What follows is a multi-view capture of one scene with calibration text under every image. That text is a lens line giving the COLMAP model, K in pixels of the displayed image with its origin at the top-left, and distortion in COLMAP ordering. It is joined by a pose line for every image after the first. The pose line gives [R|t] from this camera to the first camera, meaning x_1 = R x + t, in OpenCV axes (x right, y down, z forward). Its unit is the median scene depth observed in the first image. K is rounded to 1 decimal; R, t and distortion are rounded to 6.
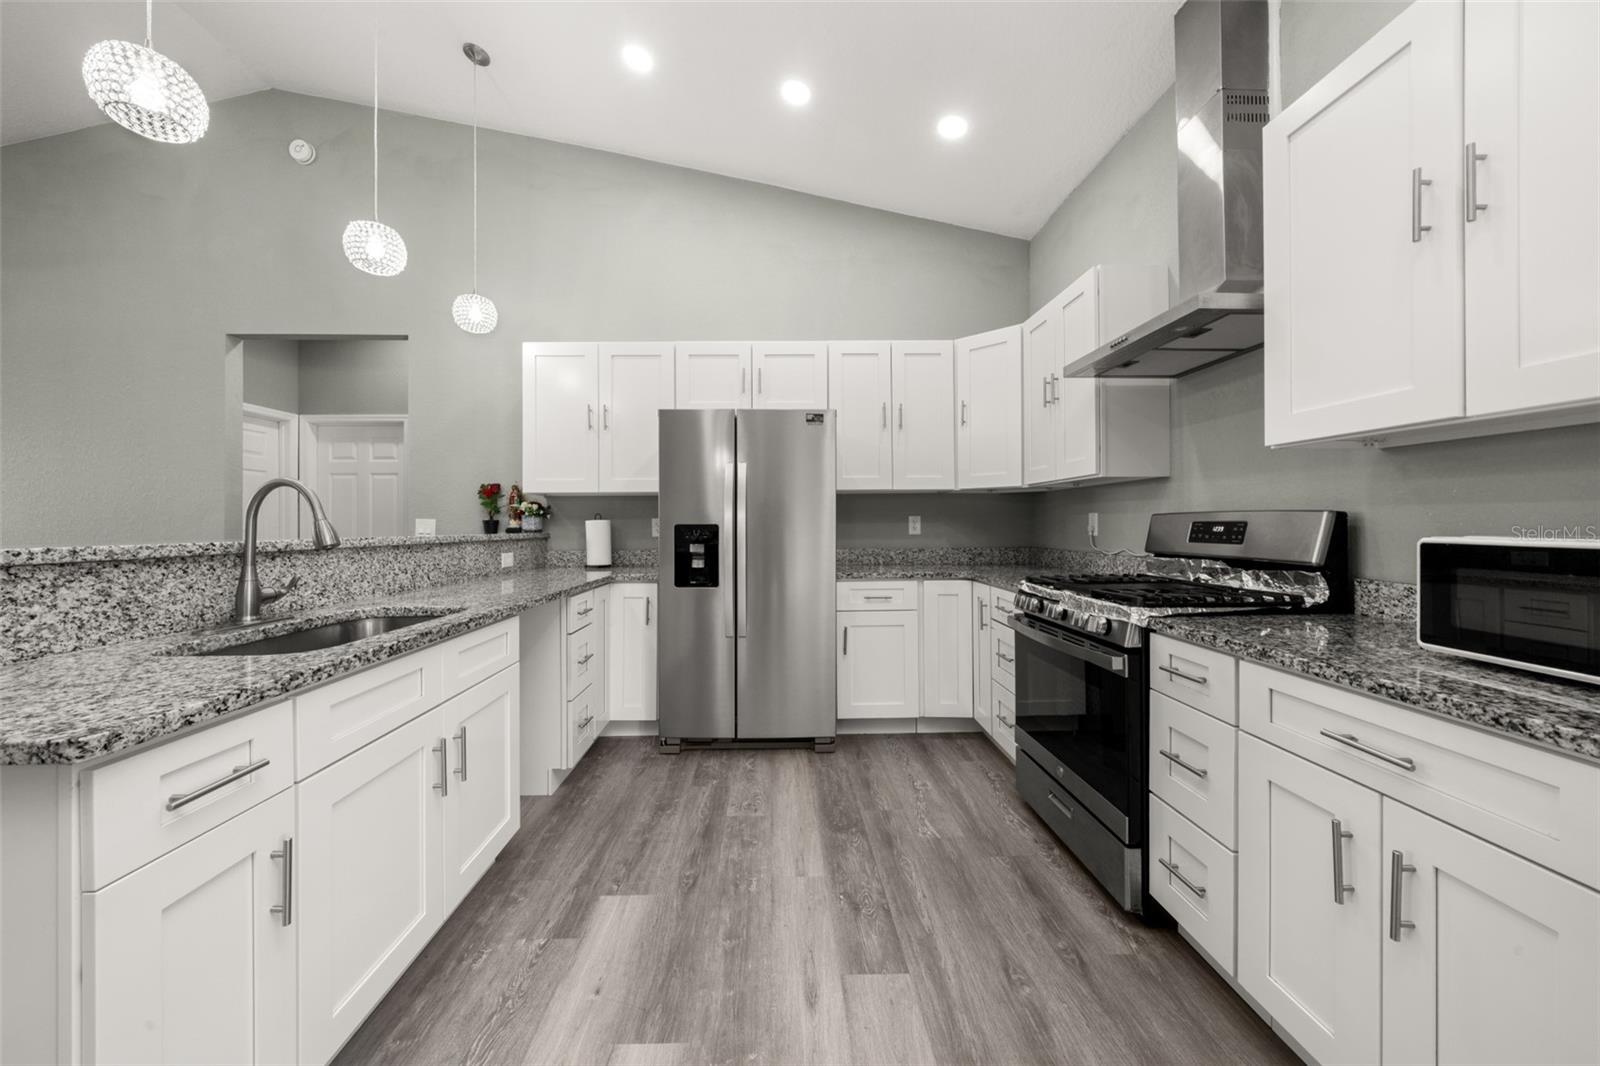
lens RADIAL K [[558.1, 0, 792.5], [0, 558.1, 518.9], [0, 0, 1]] dist [-0.000758, -0.000067]
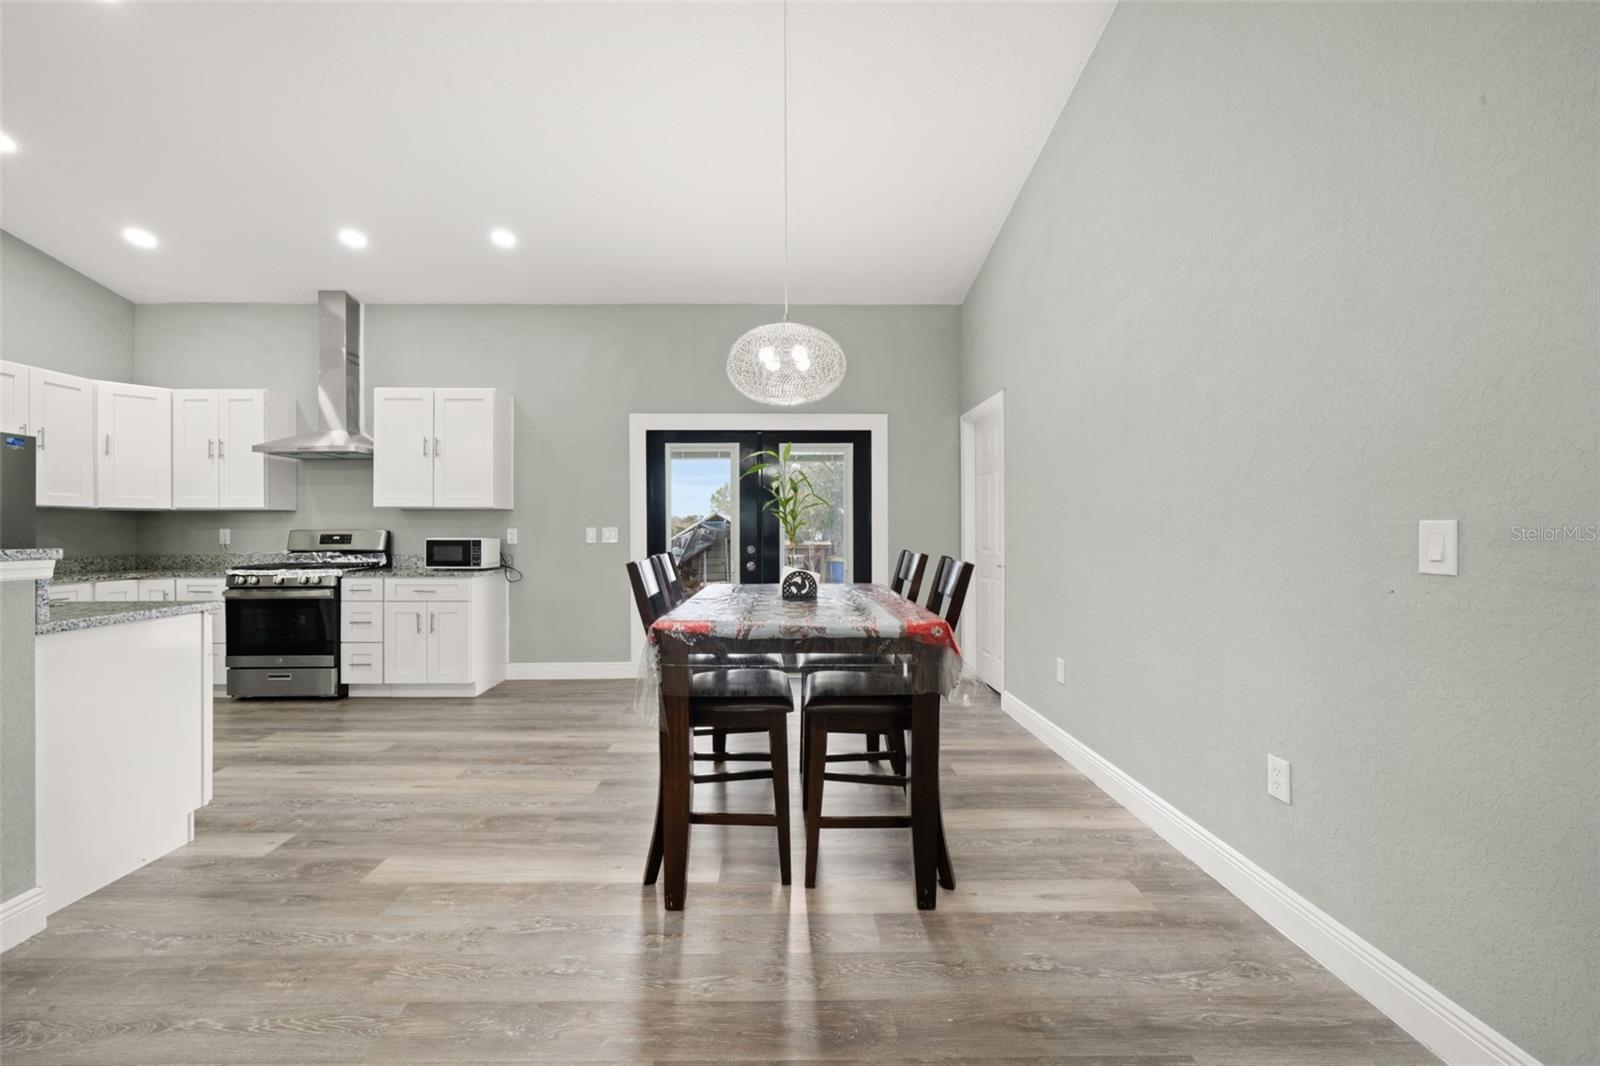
lens RADIAL K [[612.7, 0, 772.6], [0, 612.7, 536.9], [0, 0, 1]] dist [-0.001525, -0.000146]
pose [[0.018239, 0.001198, 0.999833, -1.887500], [-0.002851, 0.999995, -0.001146, 0.015067], [-0.999830, -0.002830, 0.018243, -0.894876]]
